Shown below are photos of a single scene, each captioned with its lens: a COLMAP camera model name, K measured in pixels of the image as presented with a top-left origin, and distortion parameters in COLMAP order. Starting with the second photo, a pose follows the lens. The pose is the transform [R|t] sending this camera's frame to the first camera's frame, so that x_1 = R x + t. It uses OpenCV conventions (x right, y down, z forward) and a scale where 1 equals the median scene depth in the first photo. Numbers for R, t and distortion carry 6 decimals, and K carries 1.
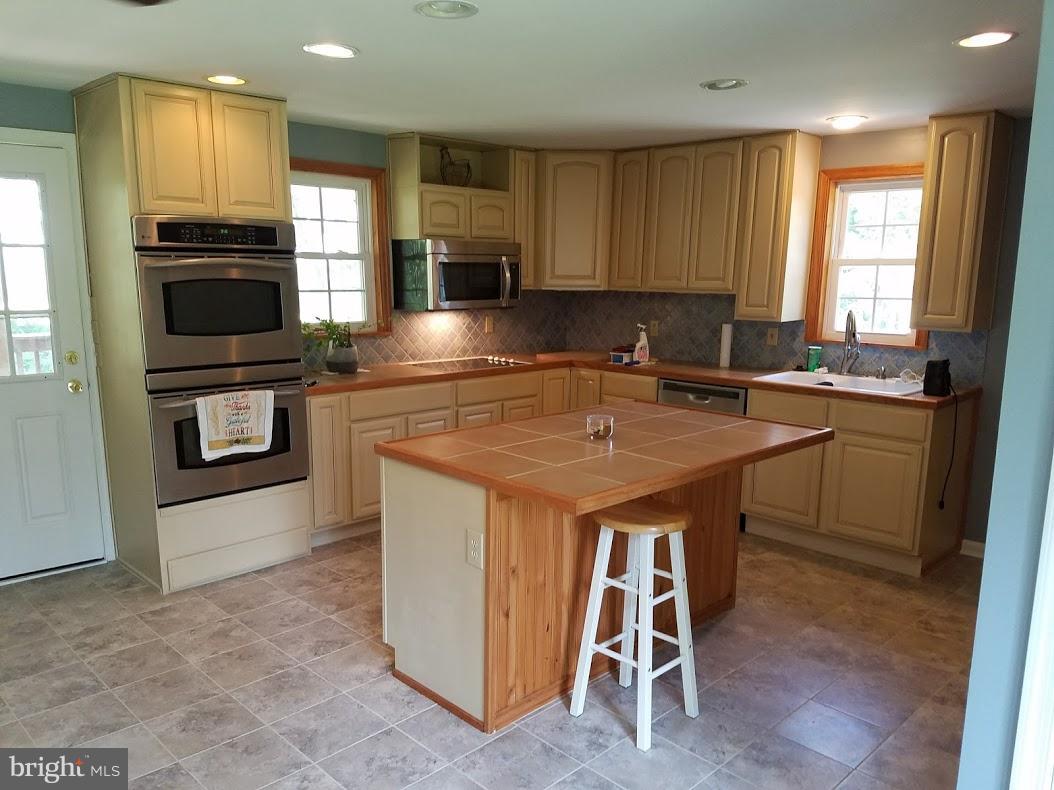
lens RADIAL K [[805.9, 0, 527.4], [0, 805.9, 422.1], [0, 0, 1]] dist [0.256793, -0.572785]
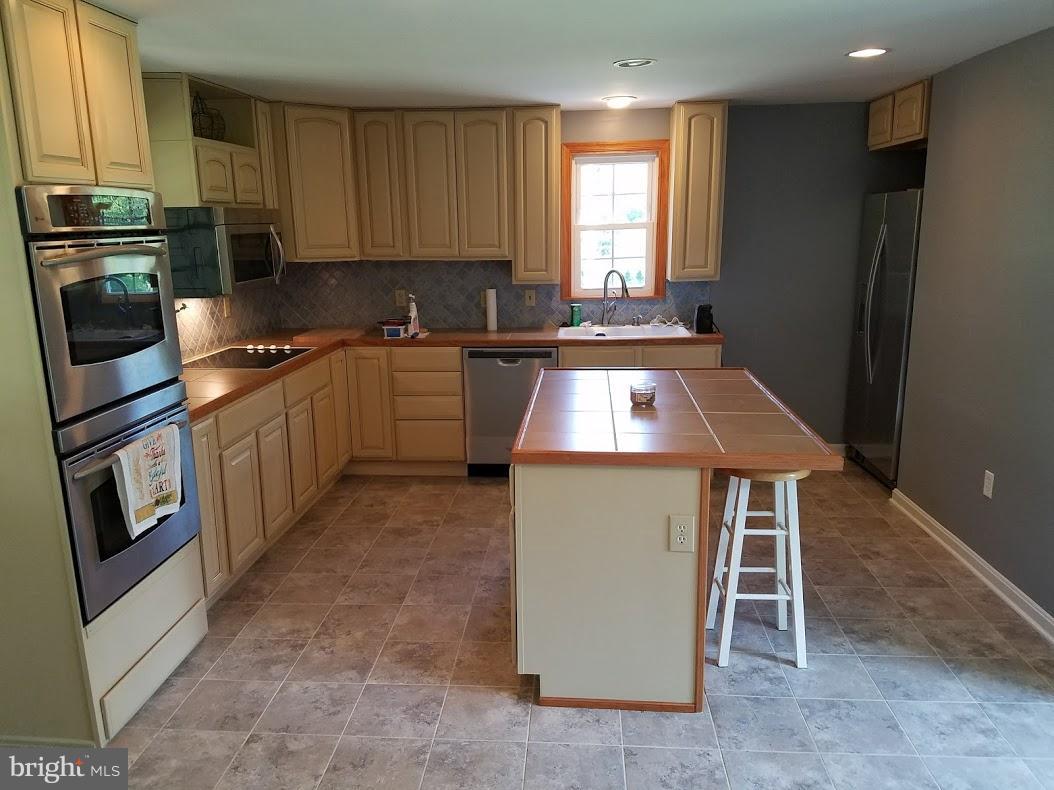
lens RADIAL K [[811.3, 0, 524.5], [0, 811.3, 401.3], [0, 0, 1]] dist [0.251199, -0.506046]
pose [[0.754389, -0.161440, 0.636266, -0.445649], [0.146263, 0.986258, 0.076826, -0.057144], [-0.639926, 0.035105, 0.767635, 0.196664]]
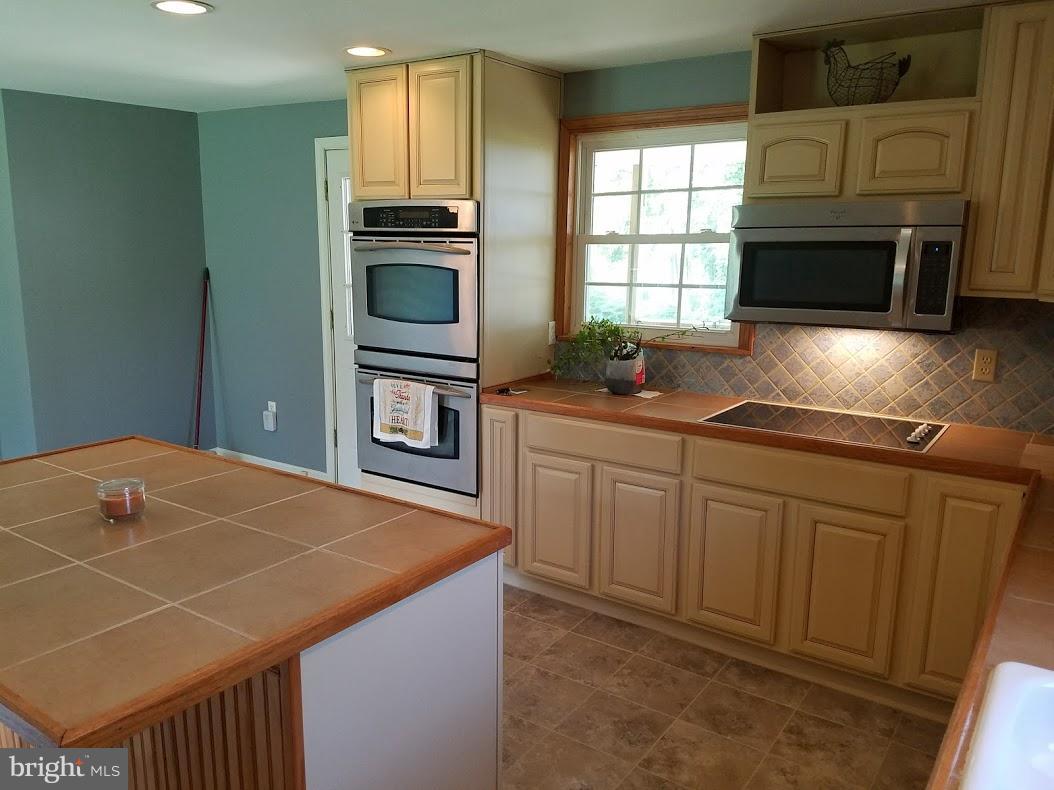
lens RADIAL K [[807.1, 0, 527.0], [0, 807.1, 395.0], [0, 0, 1]] dist [0.098877, -0.105052]
pose [[0.183883, 0.174601, -0.967317, 0.473078], [-0.193138, 0.971331, 0.138611, -0.142510], [0.963787, 0.161338, 0.212333, 0.748668]]
